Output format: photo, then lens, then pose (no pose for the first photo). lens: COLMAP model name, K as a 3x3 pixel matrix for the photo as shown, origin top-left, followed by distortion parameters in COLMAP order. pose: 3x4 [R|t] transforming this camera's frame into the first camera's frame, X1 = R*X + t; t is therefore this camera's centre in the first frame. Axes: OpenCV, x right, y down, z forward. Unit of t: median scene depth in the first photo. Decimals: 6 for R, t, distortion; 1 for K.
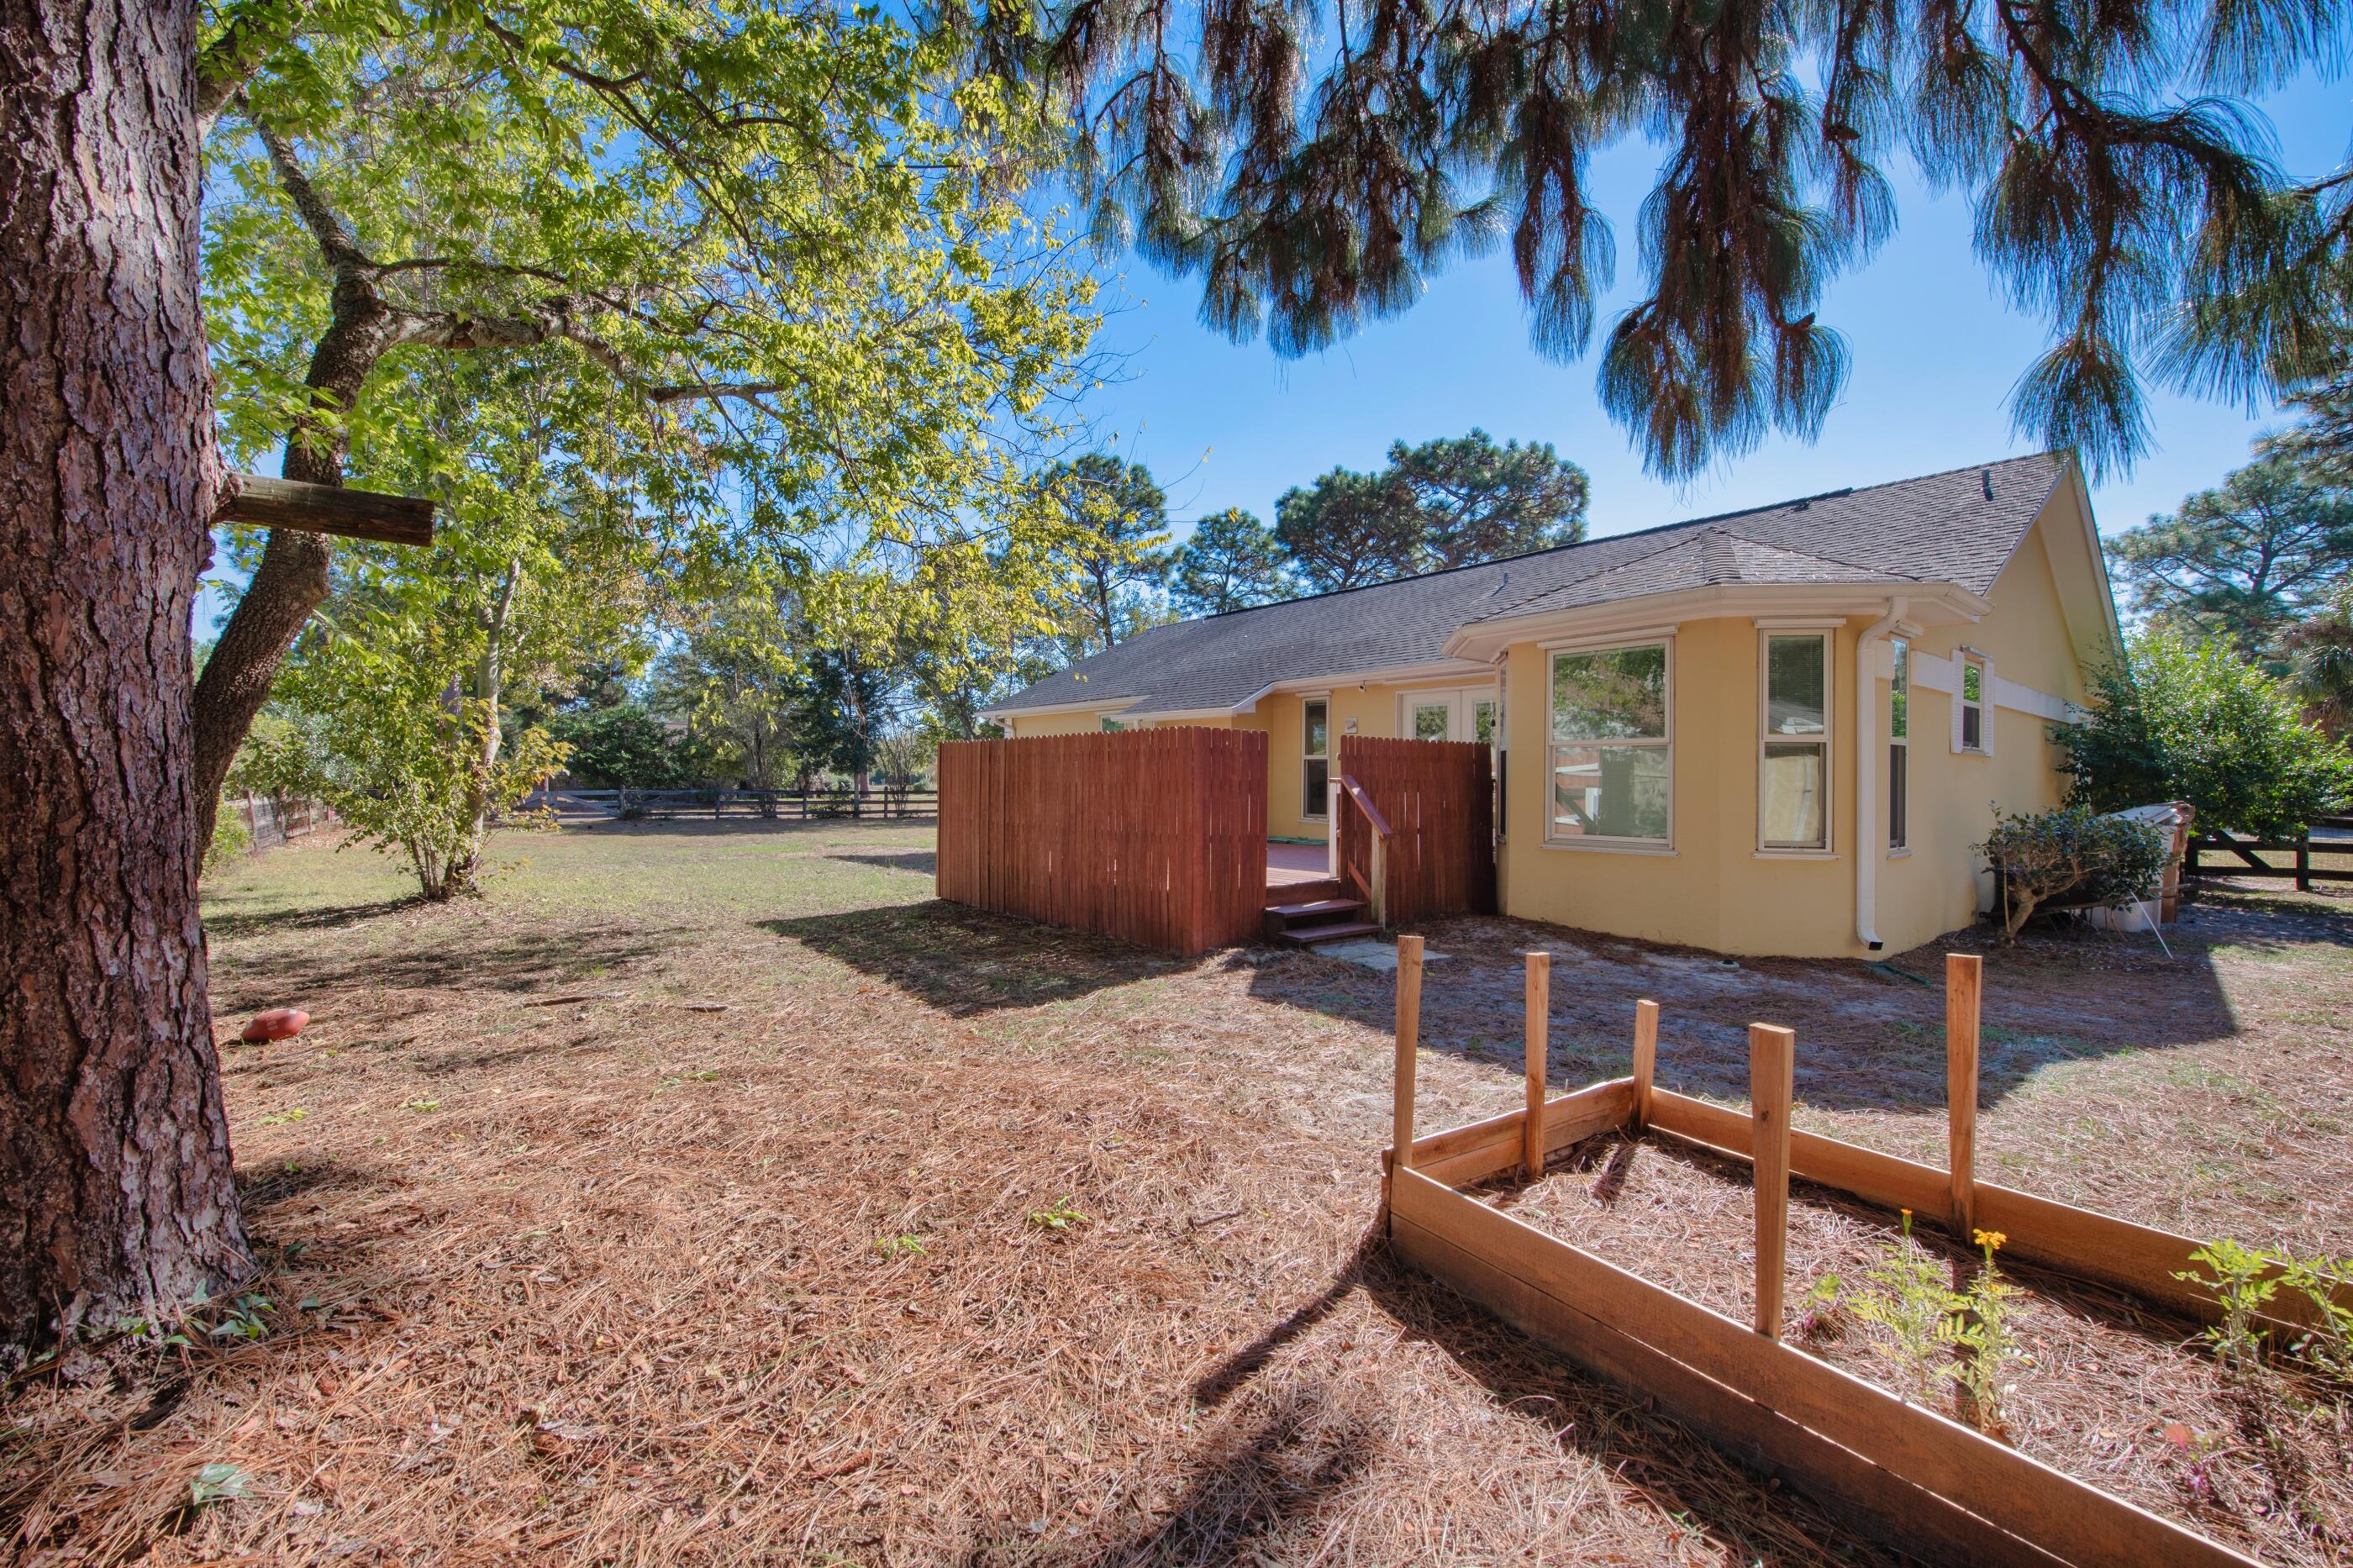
lens RADIAL K [[956.2, 0, 1176.5], [0, 956.2, 784.0], [0, 0, 1]] dist [-0.014511, -0.000342]
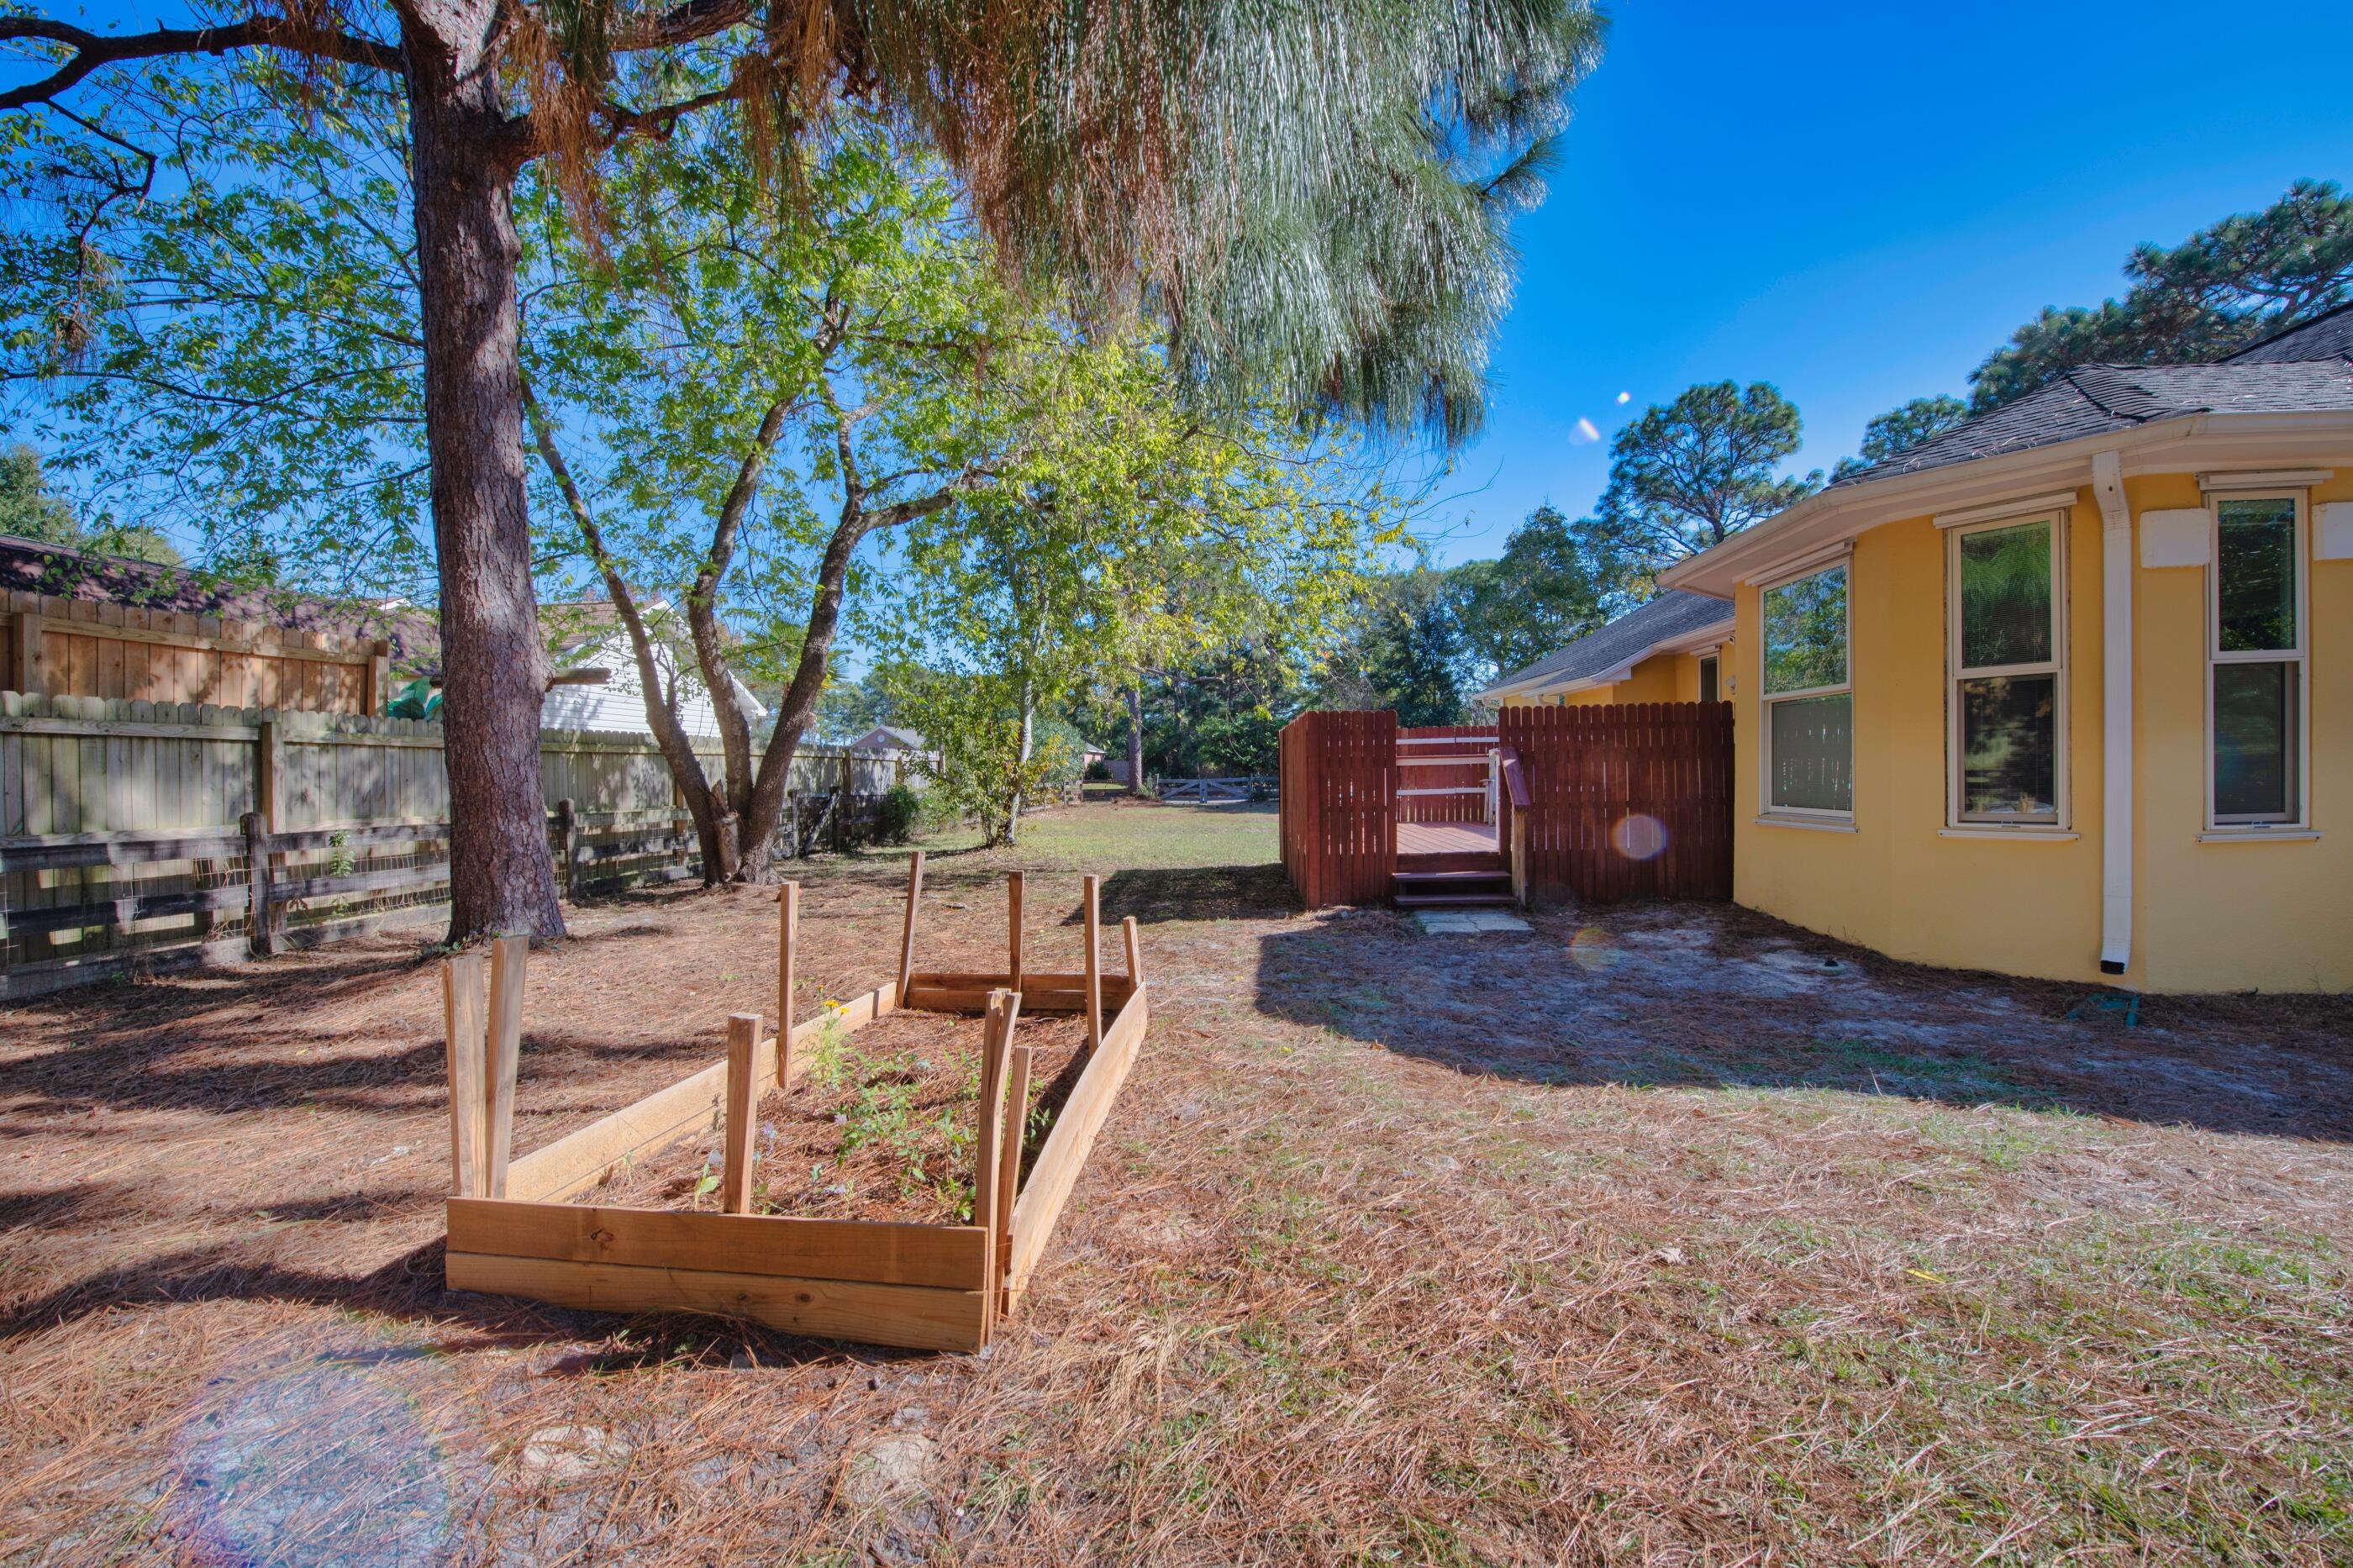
lens RADIAL K [[956.2, 0, 1176.5], [0, 956.2, 784.0], [0, 0, 1]] dist [-0.014511, -0.000342]
pose [[0.717928, -0.015162, -0.695952, 0.369574], [0.030156, 0.999502, 0.009332, 0.006834], [0.695464, -0.027687, 0.718028, 0.023707]]
